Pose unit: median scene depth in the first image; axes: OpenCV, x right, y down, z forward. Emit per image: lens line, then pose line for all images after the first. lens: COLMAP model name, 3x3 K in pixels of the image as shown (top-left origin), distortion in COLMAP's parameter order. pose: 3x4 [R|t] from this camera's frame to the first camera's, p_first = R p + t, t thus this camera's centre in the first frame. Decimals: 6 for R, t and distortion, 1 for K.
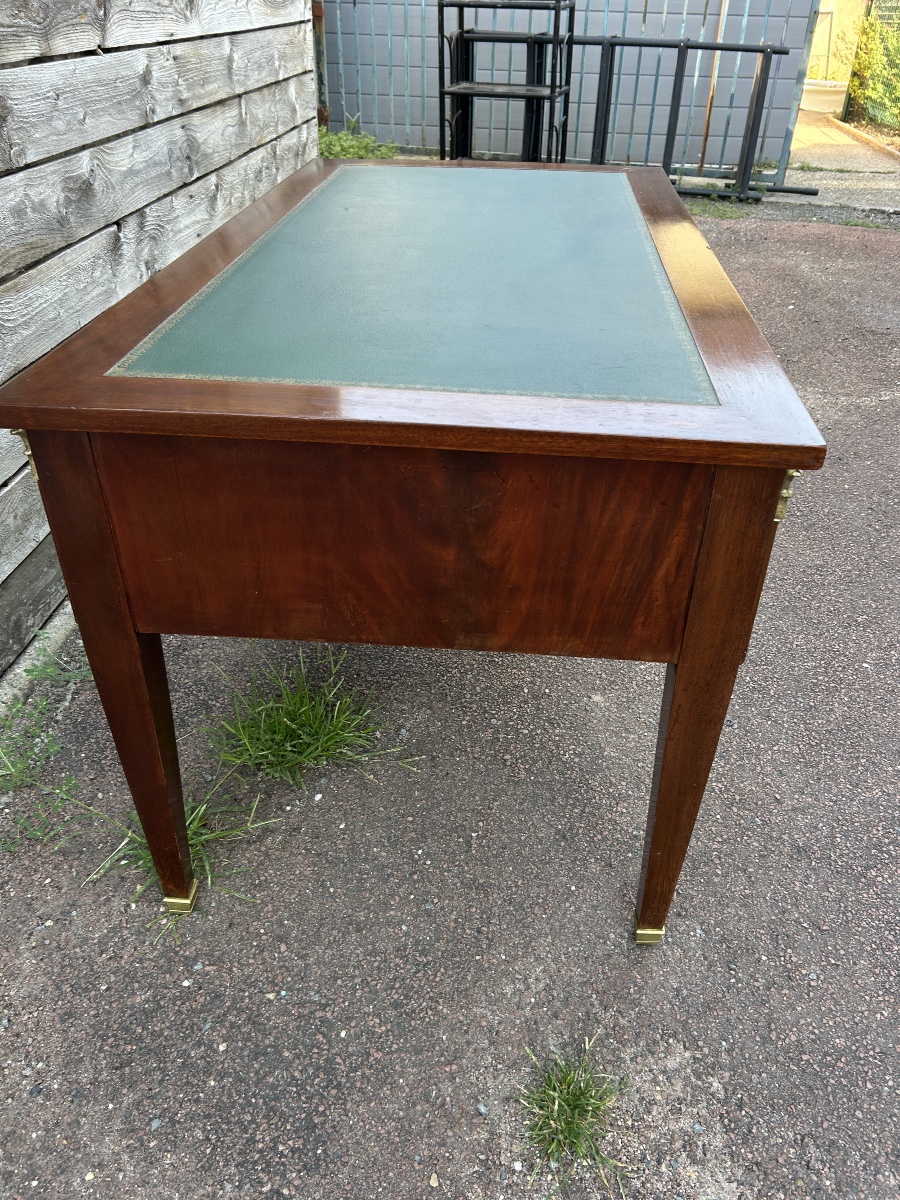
lens RADIAL K [[913.8, 0, 473.5], [0, 913.8, 594.9], [0, 0, 1]] dist [0.043593, -0.050377]
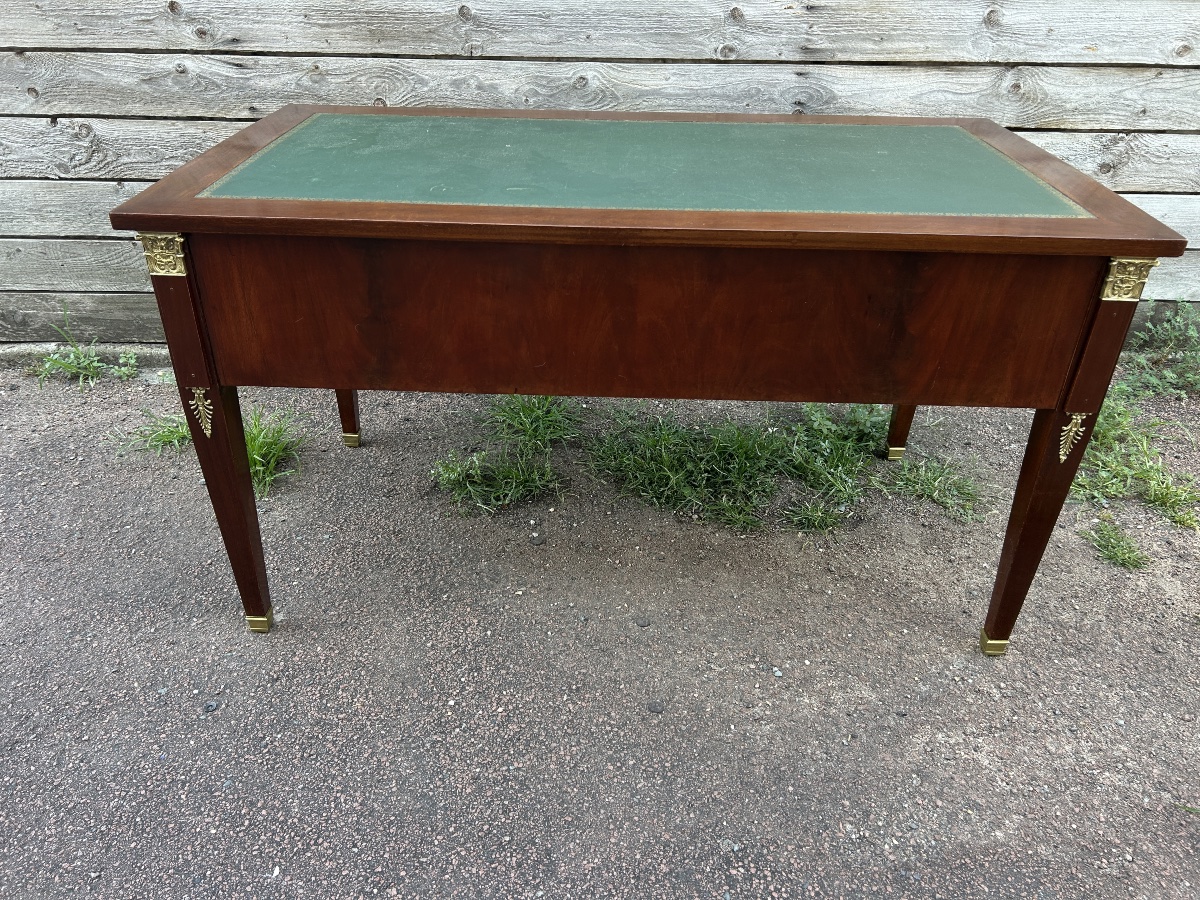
lens RADIAL K [[913.8, 0, 592.0], [0, 913.8, 443.9], [0, 0, 1]] dist [0.043593, -0.050377]
pose [[0.094125, 0.492140, -0.865413, 1.126655], [-0.561021, 0.744326, 0.362262, -0.694599], [0.822433, 0.451417, 0.346161, 1.020735]]
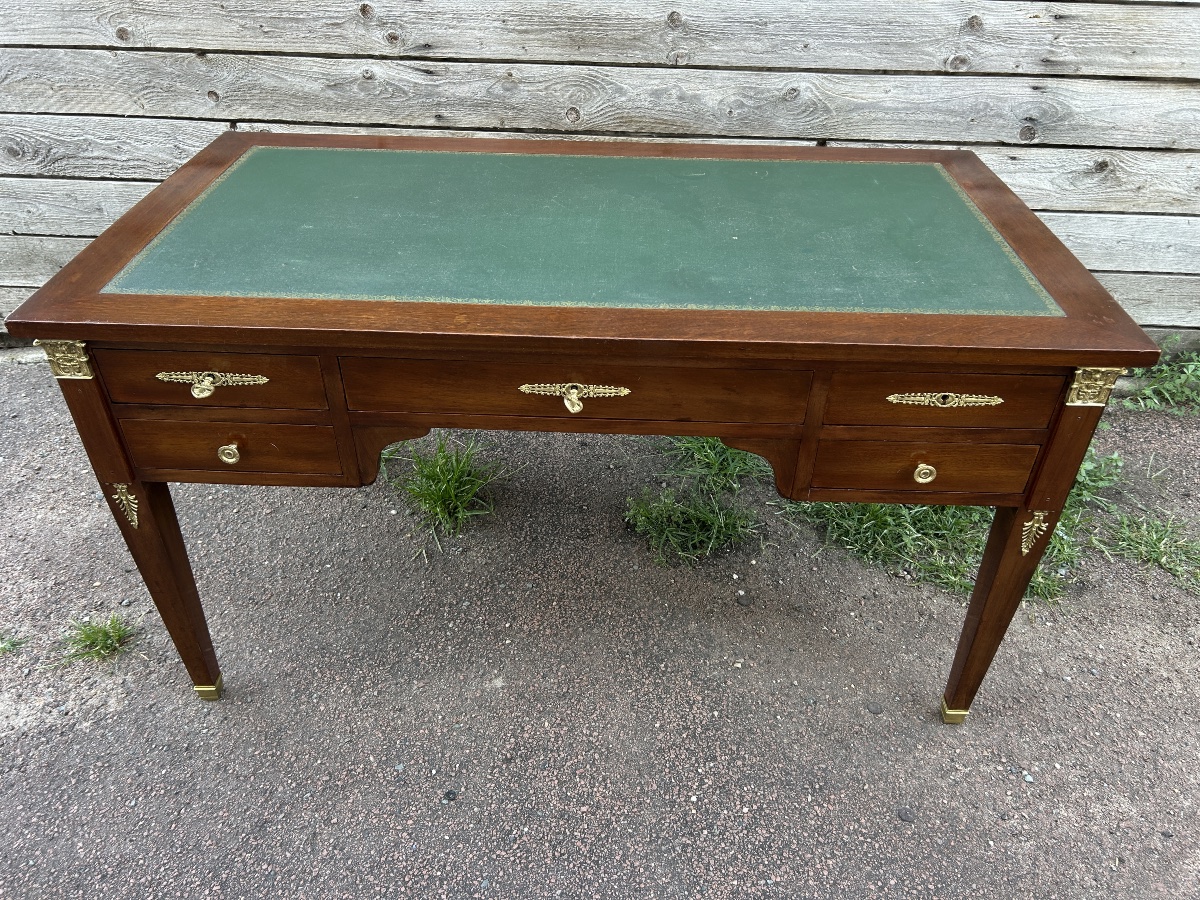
lens RADIAL K [[913.8, 0, 594.8], [0, 913.8, 440.6], [0, 0, 1]] dist [0.043593, -0.050377]
pose [[0.035321, 0.569316, -0.821359, 0.956591], [-0.564372, 0.689638, 0.453745, -0.680820], [0.824765, 0.447525, 0.345665, 0.758488]]
